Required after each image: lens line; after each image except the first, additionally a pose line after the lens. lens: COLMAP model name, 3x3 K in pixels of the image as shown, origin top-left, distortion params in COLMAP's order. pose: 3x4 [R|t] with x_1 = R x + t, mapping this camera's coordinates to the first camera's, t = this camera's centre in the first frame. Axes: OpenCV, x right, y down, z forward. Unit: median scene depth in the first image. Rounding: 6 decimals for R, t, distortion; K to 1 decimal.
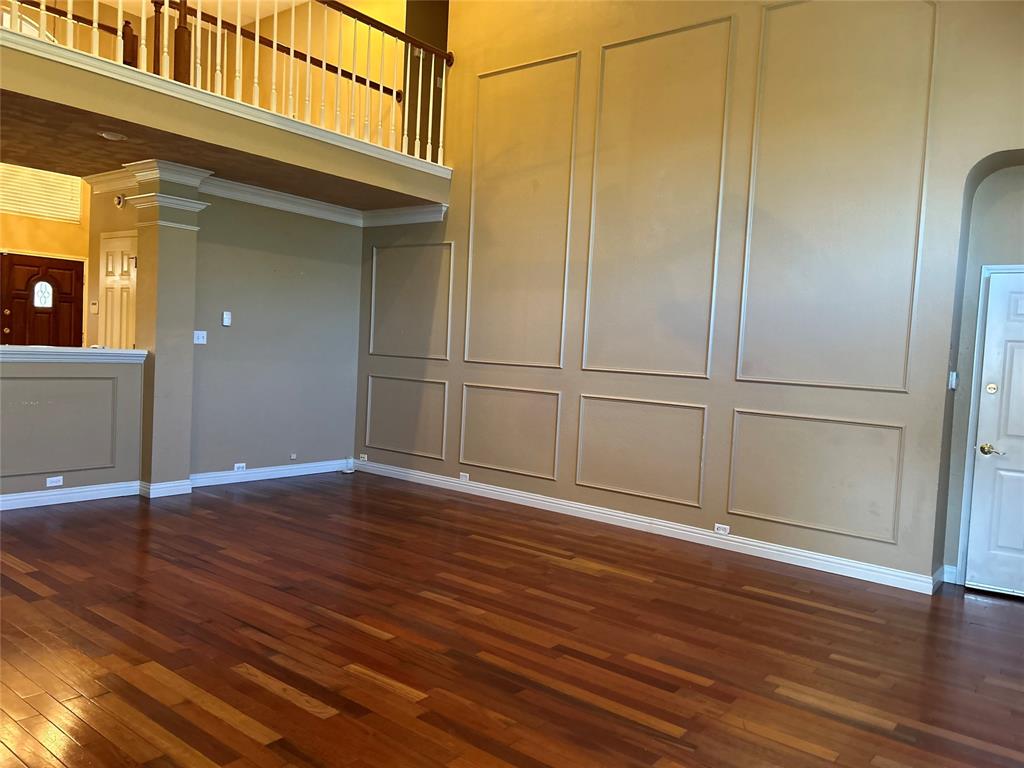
lens RADIAL K [[773.5, 0, 517.8], [0, 773.5, 388.0], [0, 0, 1]] dist [0.067379, -0.073670]
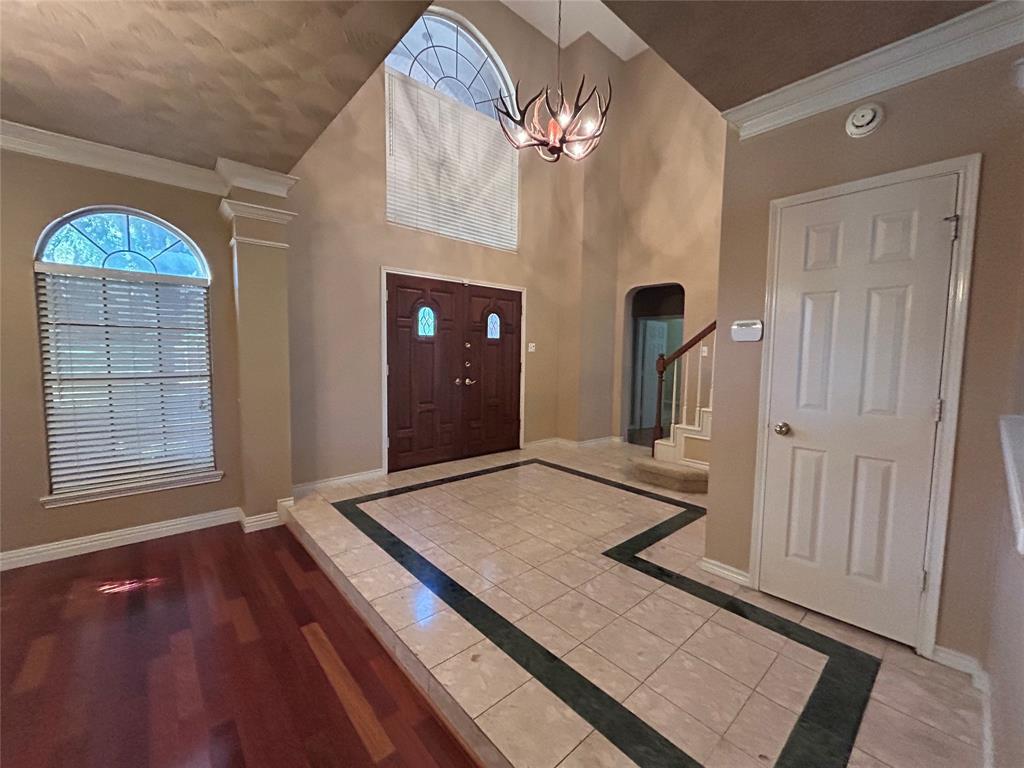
lens RADIAL K [[418.0, 0, 512.0], [0, 418.0, 384.0], [0, 0, 1]] dist [-0.001601, 0.000042]
pose [[0.983807, -0.024435, -0.177557, -0.906886], [0.027026, 0.999560, 0.012184, -0.096957], [0.177182, -0.016785, 0.984035, 0.898861]]
